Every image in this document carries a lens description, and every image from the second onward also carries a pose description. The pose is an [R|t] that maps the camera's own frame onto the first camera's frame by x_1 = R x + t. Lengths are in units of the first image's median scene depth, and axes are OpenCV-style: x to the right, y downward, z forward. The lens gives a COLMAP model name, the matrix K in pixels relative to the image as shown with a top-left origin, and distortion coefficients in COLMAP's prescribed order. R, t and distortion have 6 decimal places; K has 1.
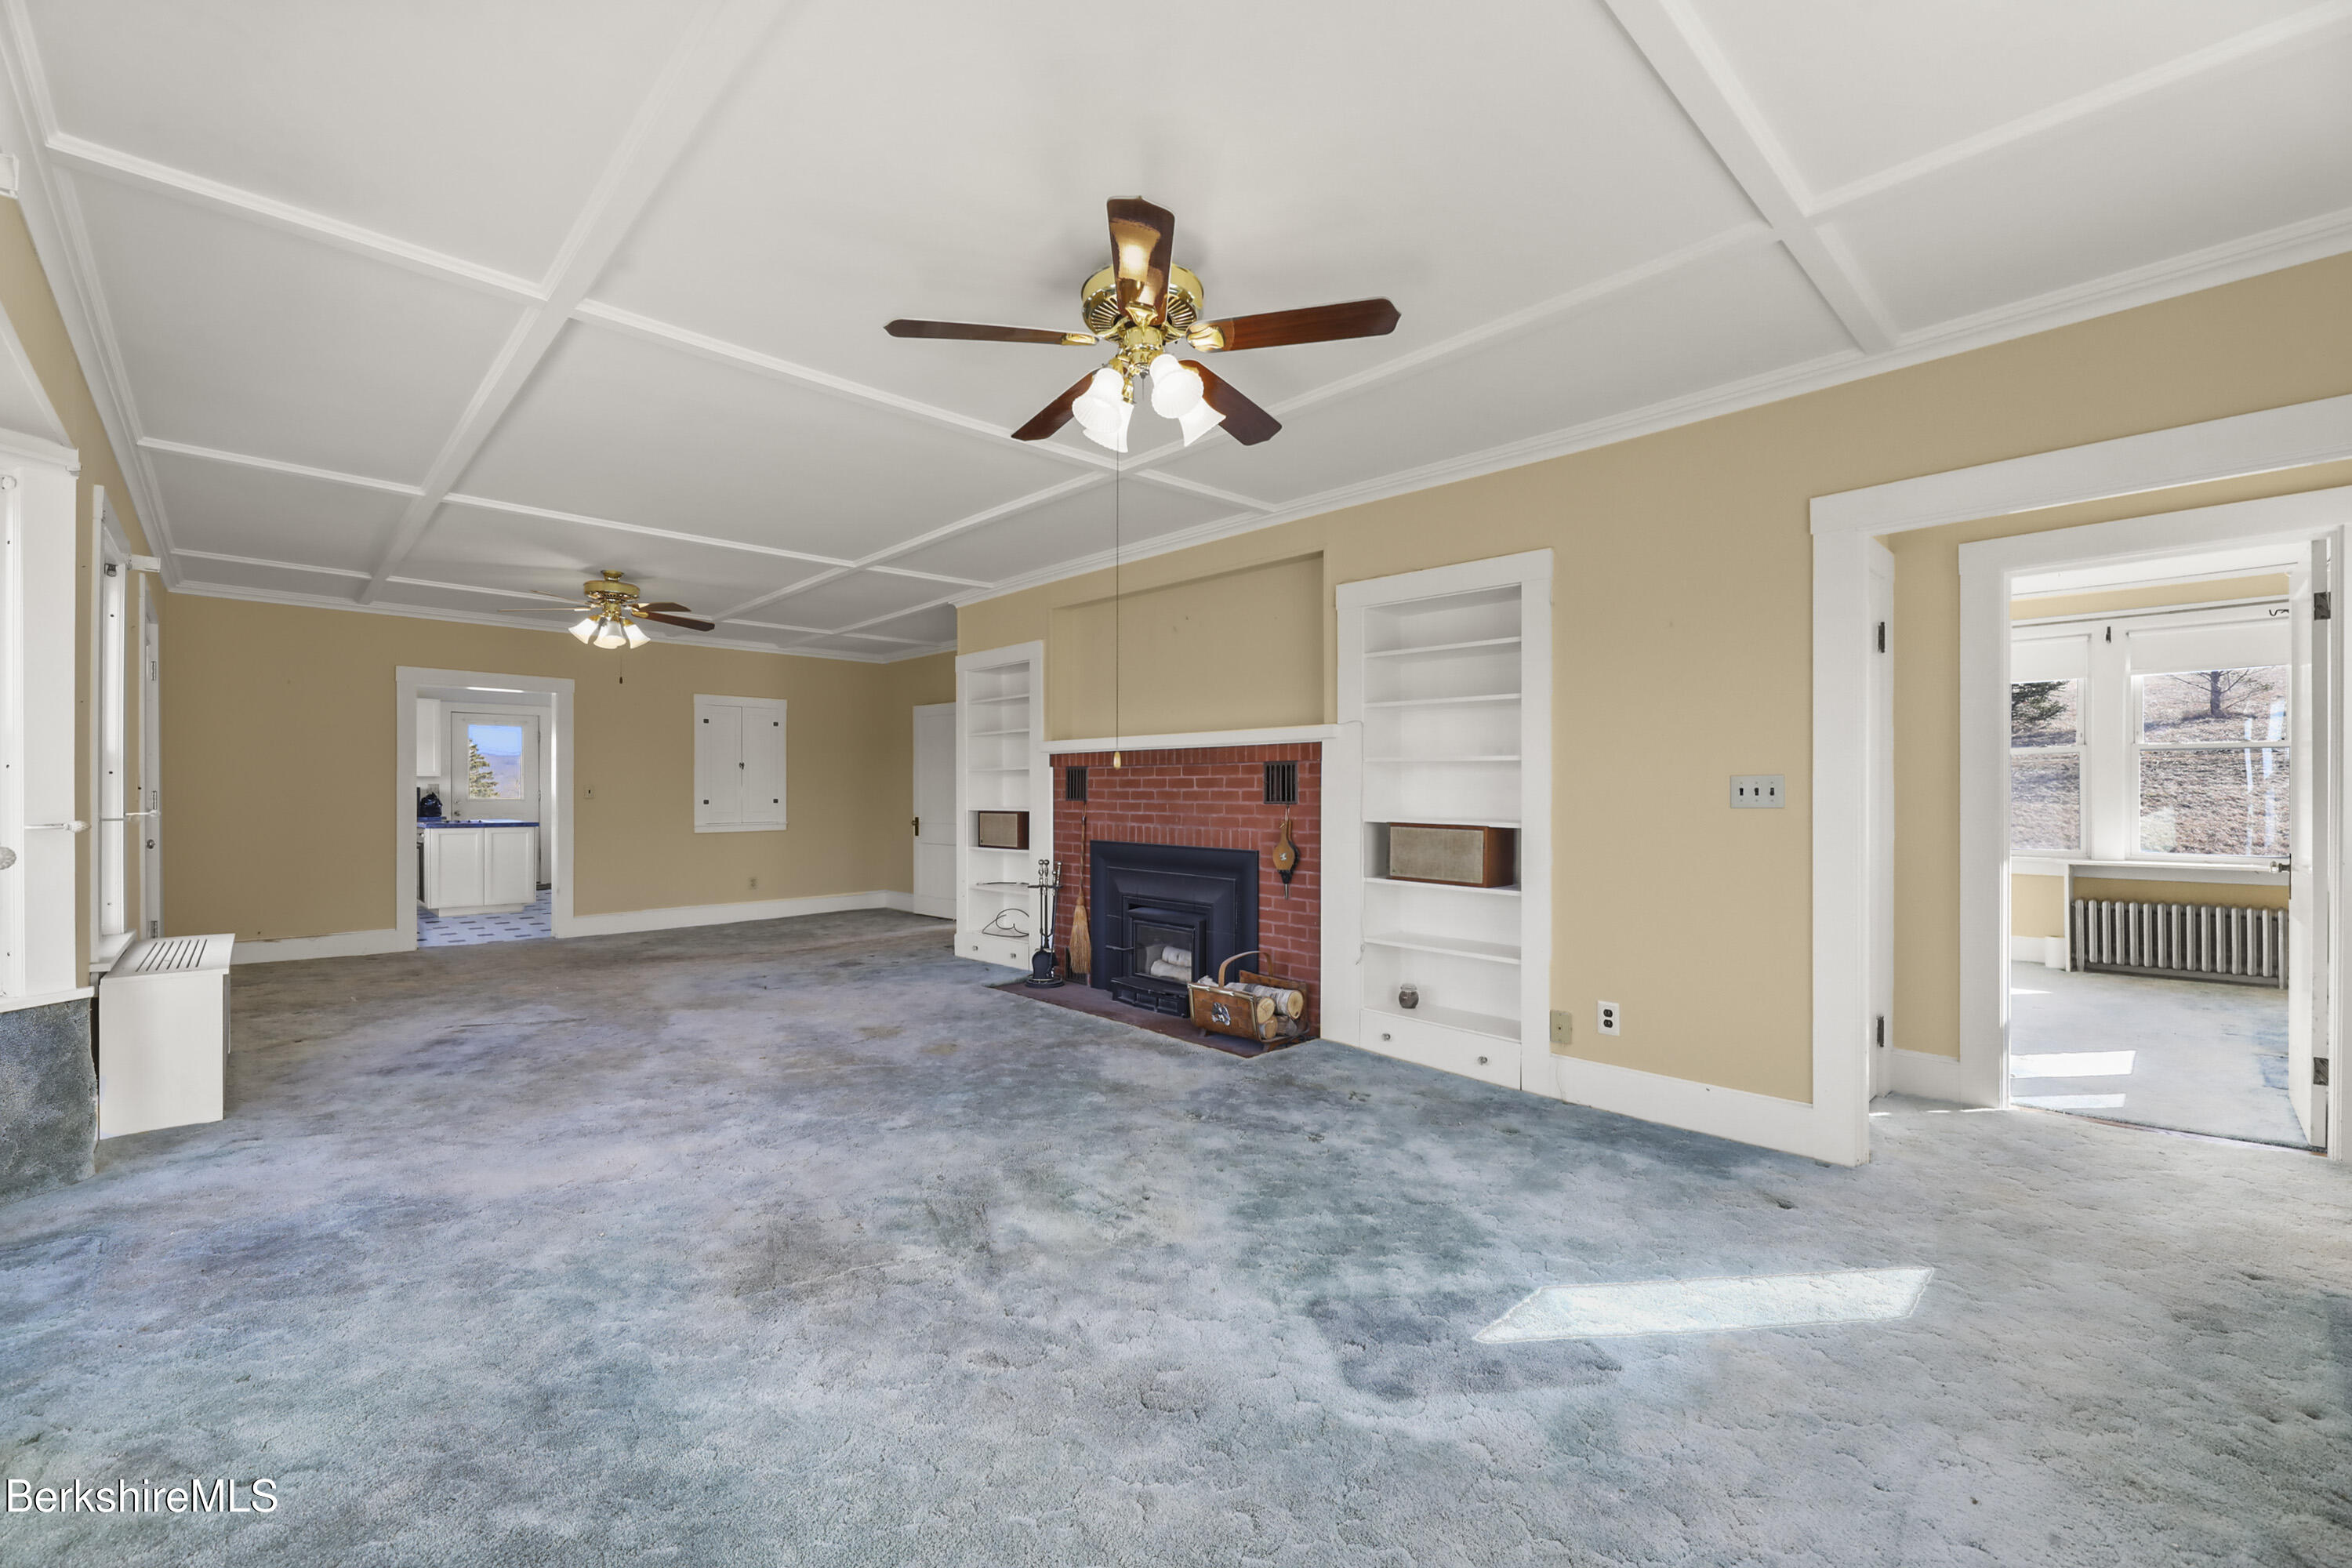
lens RADIAL K [[955.3, 0, 1153.6], [0, 955.3, 788.4], [0, 0, 1]] dist [-0.000372, -0.001899]
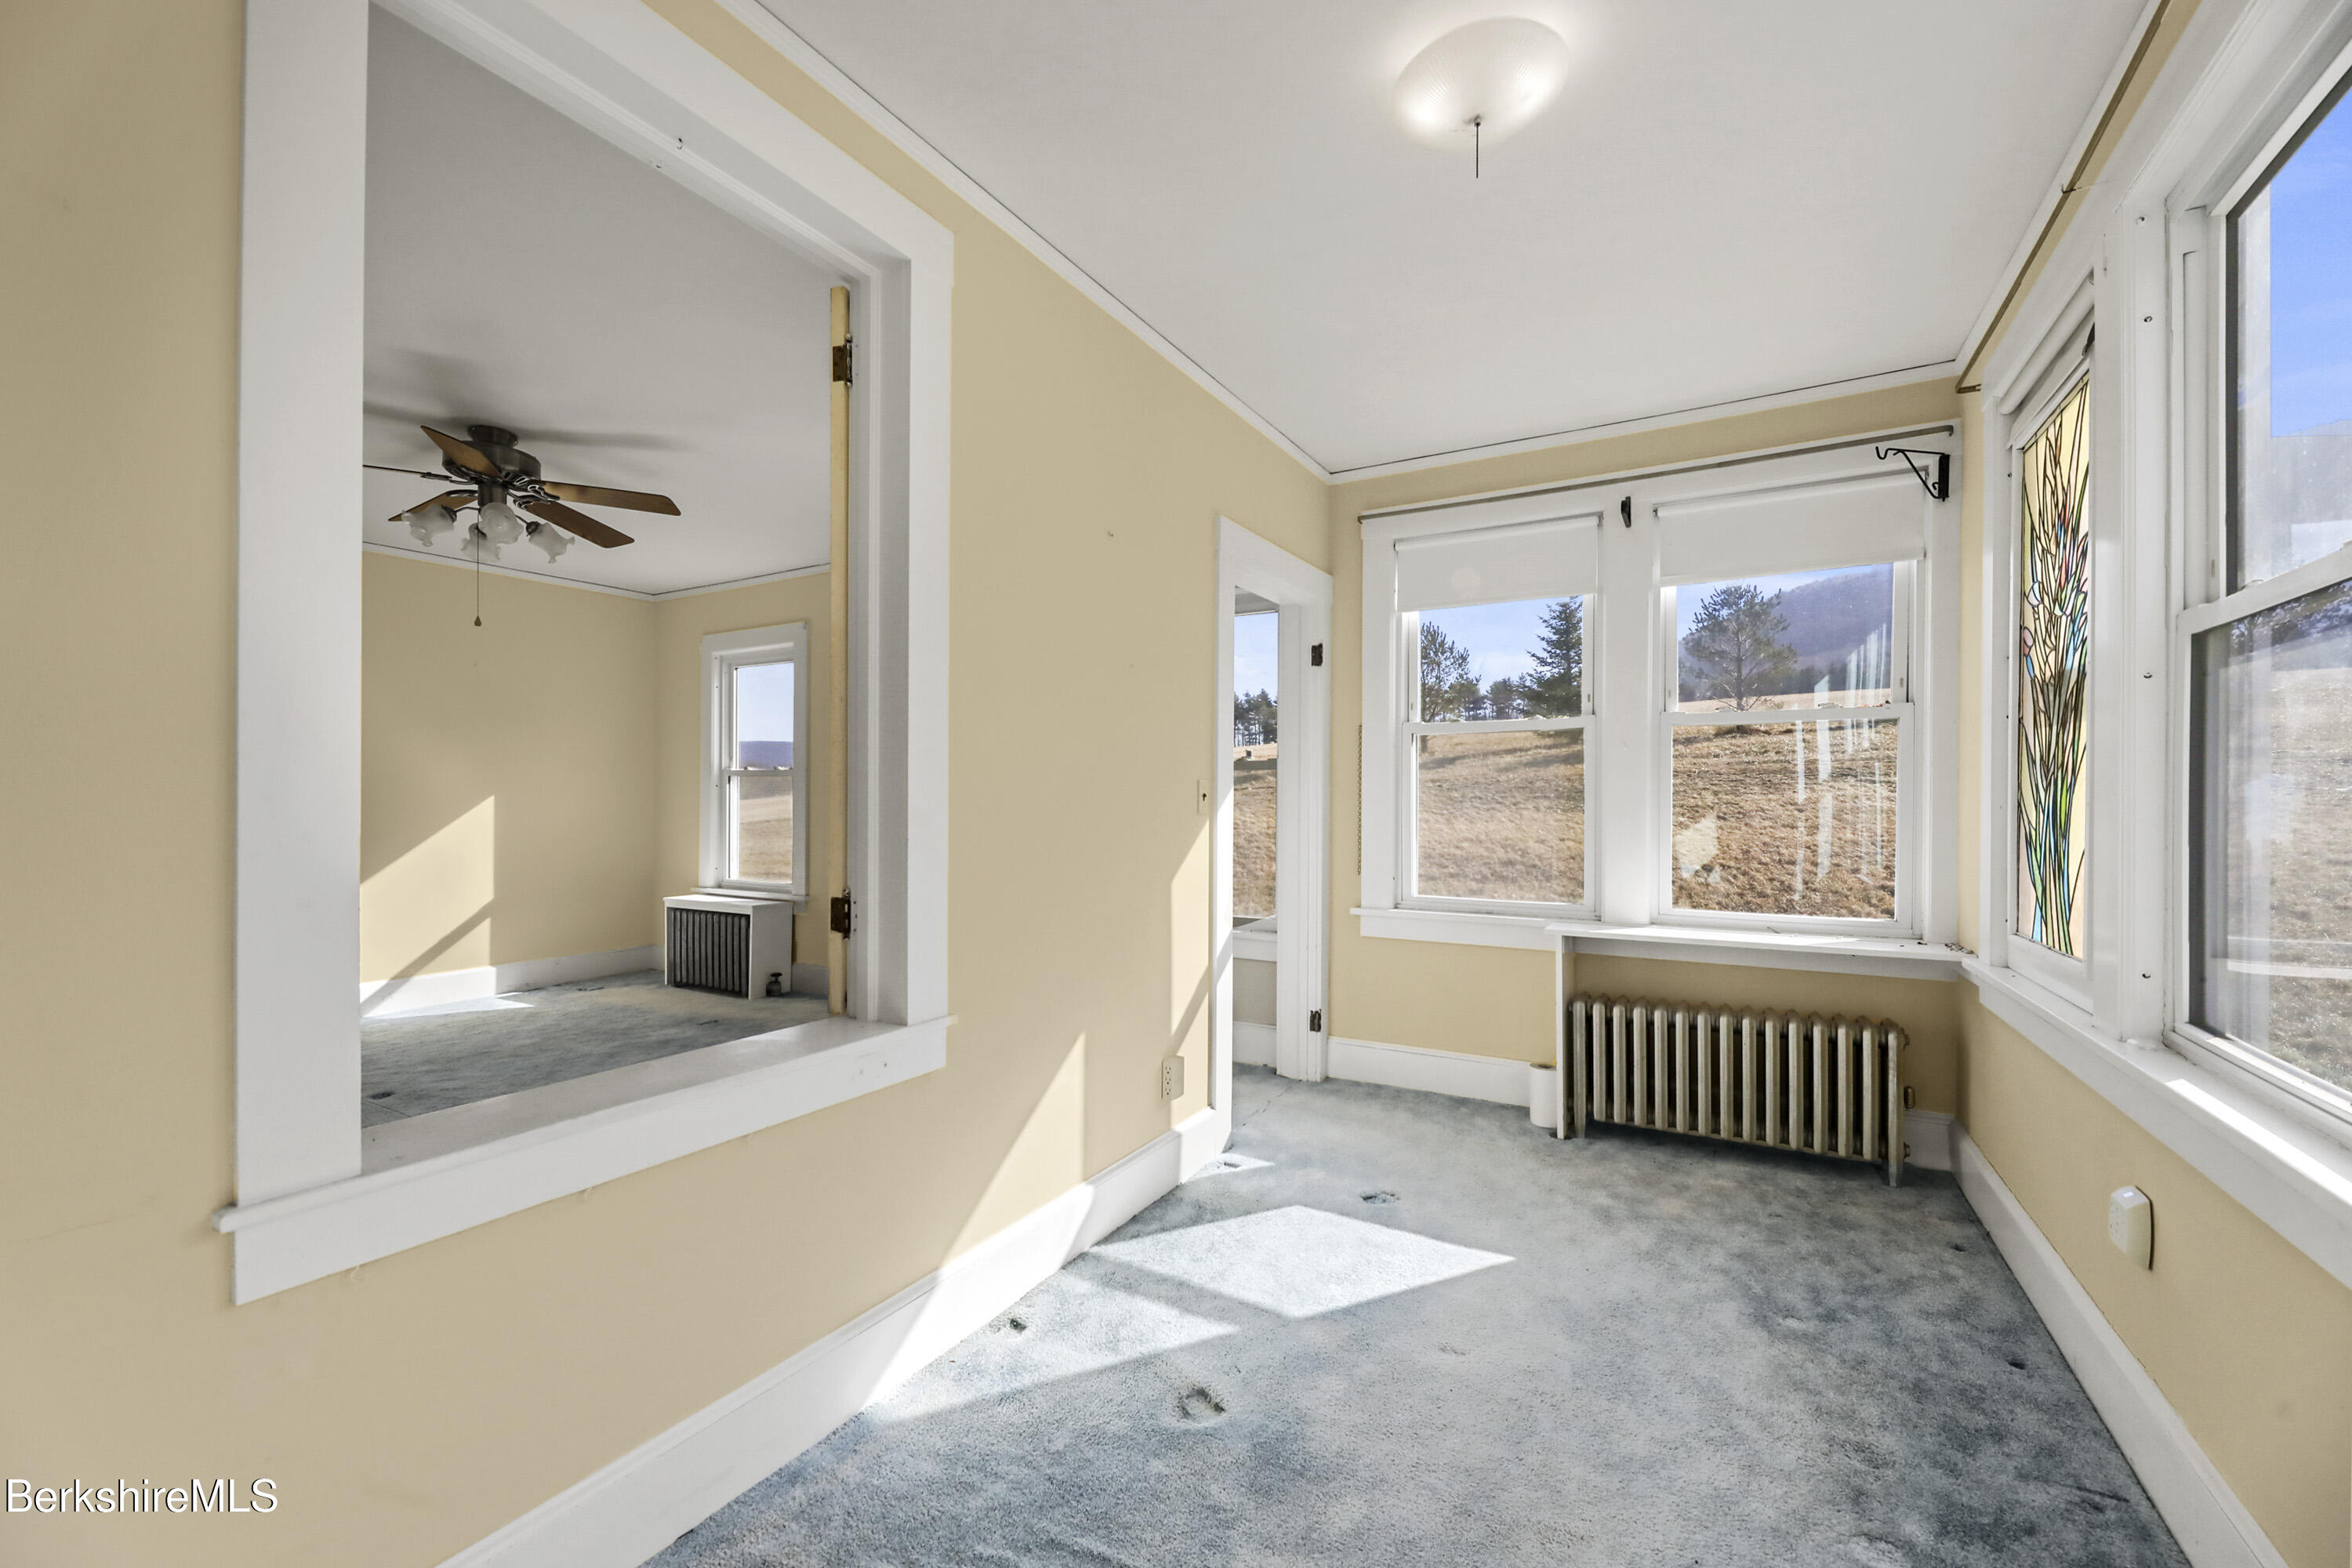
lens RADIAL K [[955.3, 0, 1139.2], [0, 955.3, 803.6], [0, 0, 1]] dist [-0.000372, -0.001899]
pose [[0.959958, 0.000735, 0.280142, 0.578729], [-0.001902, 0.999991, 0.003893, 0.004931], [-0.280136, -0.004270, 0.959951, 0.550442]]
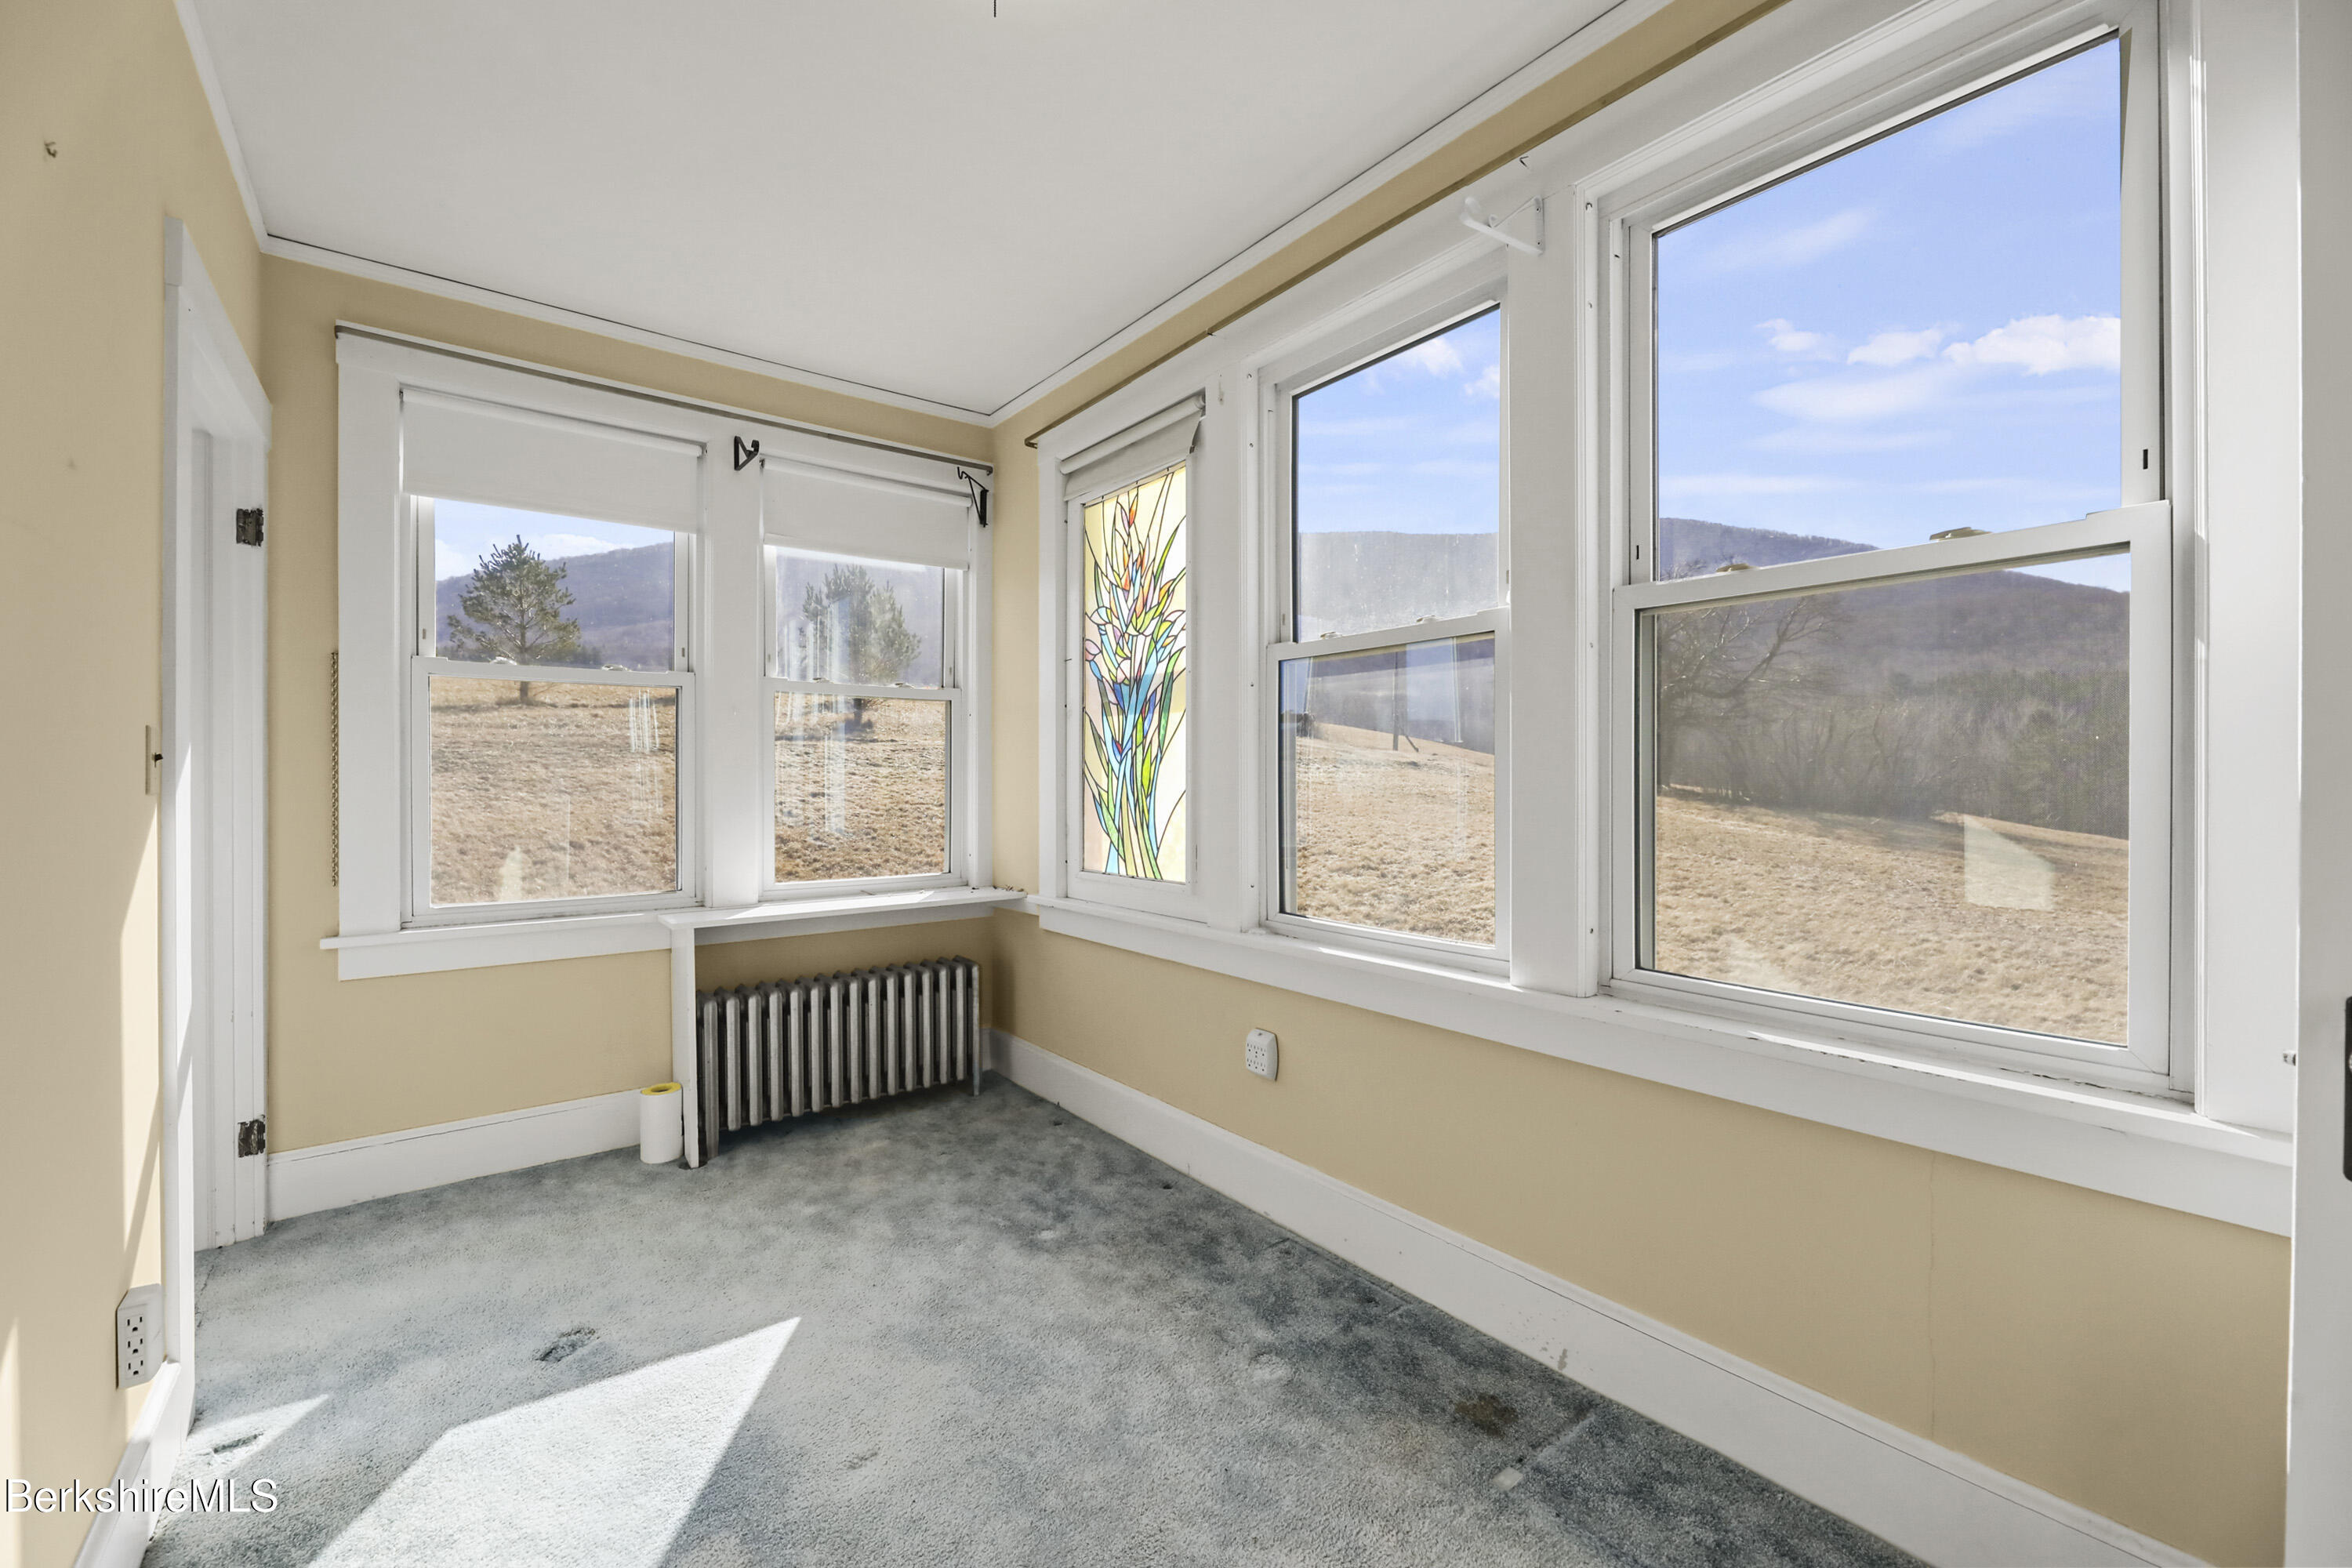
lens RADIAL K [[955.3, 0, 1173.8], [0, 955.3, 781.2], [0, 0, 1]] dist [-0.000372, -0.001899]
pose [[0.087377, -0.005907, 0.996158, 0.523288], [0.000206, 0.999983, 0.005912, 0.007502], [-0.996175, -0.000311, 0.087377, 0.727678]]
